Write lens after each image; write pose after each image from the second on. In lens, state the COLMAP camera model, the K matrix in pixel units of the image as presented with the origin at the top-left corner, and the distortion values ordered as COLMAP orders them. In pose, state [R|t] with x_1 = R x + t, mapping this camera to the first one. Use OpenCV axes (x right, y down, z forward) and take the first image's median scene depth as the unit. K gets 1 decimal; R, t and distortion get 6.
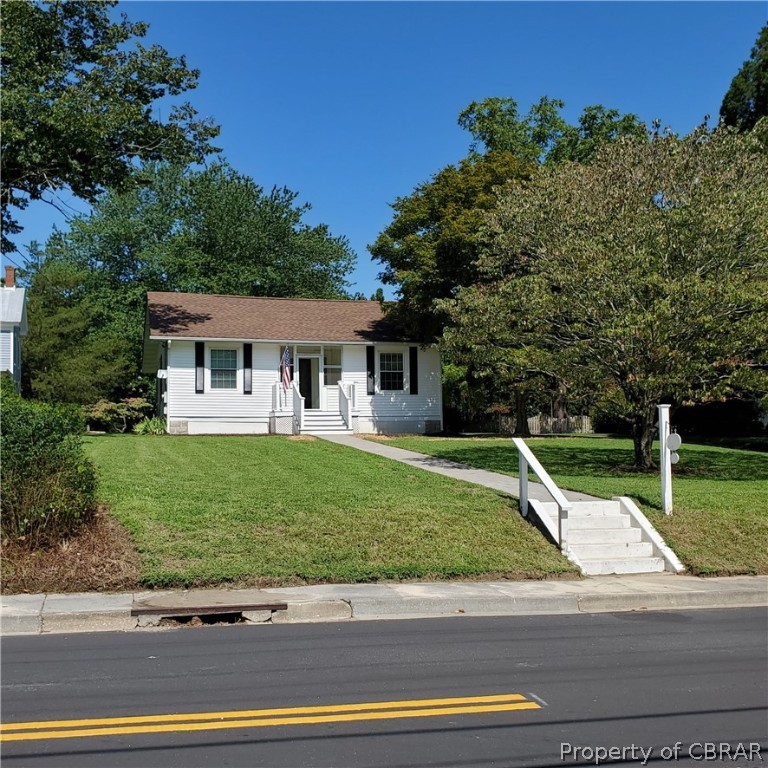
lens RADIAL K [[975.6, 0, 384.0], [0, 975.6, 384.0], [0, 0, 1]] dist [0.355215, -1.536039]
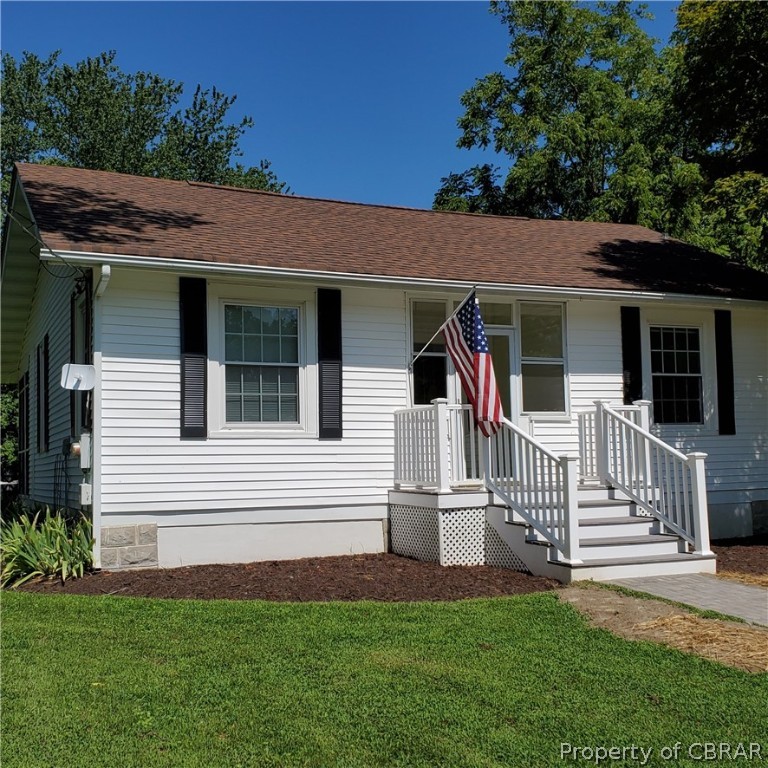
lens RADIAL K [[975.6, 0, 384.0], [0, 975.6, 384.0], [0, 0, 1]] dist [0.355215, -1.536039]
pose [[0.985658, 0.002791, 0.168730, -0.177209], [0.000988, 0.999751, -0.022310, -0.000786], [-0.168750, 0.022157, 0.985410, 0.658632]]
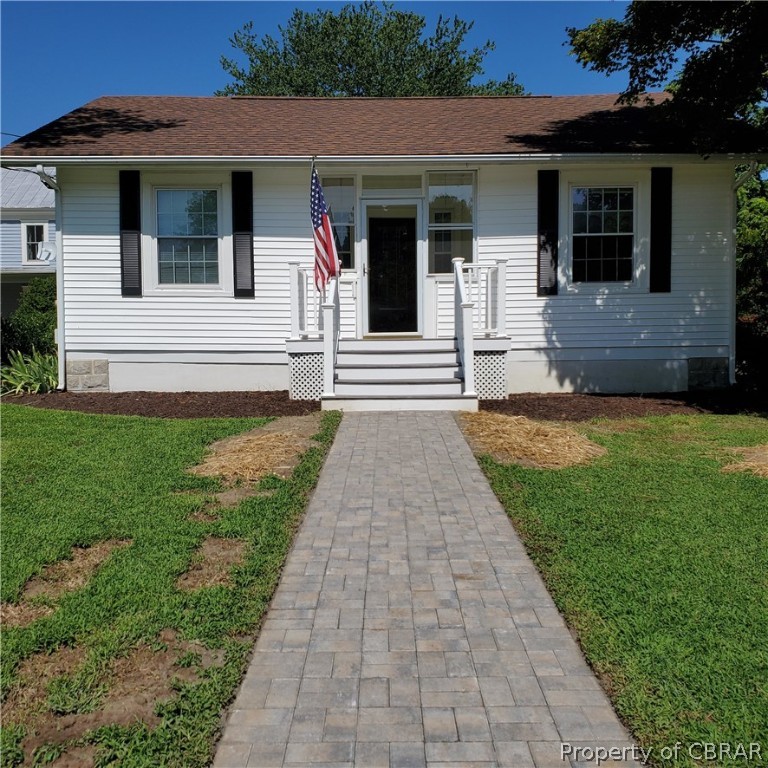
lens RADIAL K [[792.0, 0, 384.0], [0, 792.0, 384.0], [0, 0, 1]] dist [0.176860, -0.516414]
pose [[0.967294, 0.013382, -0.253306, 0.005489], [0.014427, 0.994089, 0.107609, 0.011559], [0.253249, -0.107744, 0.961383, 0.680786]]
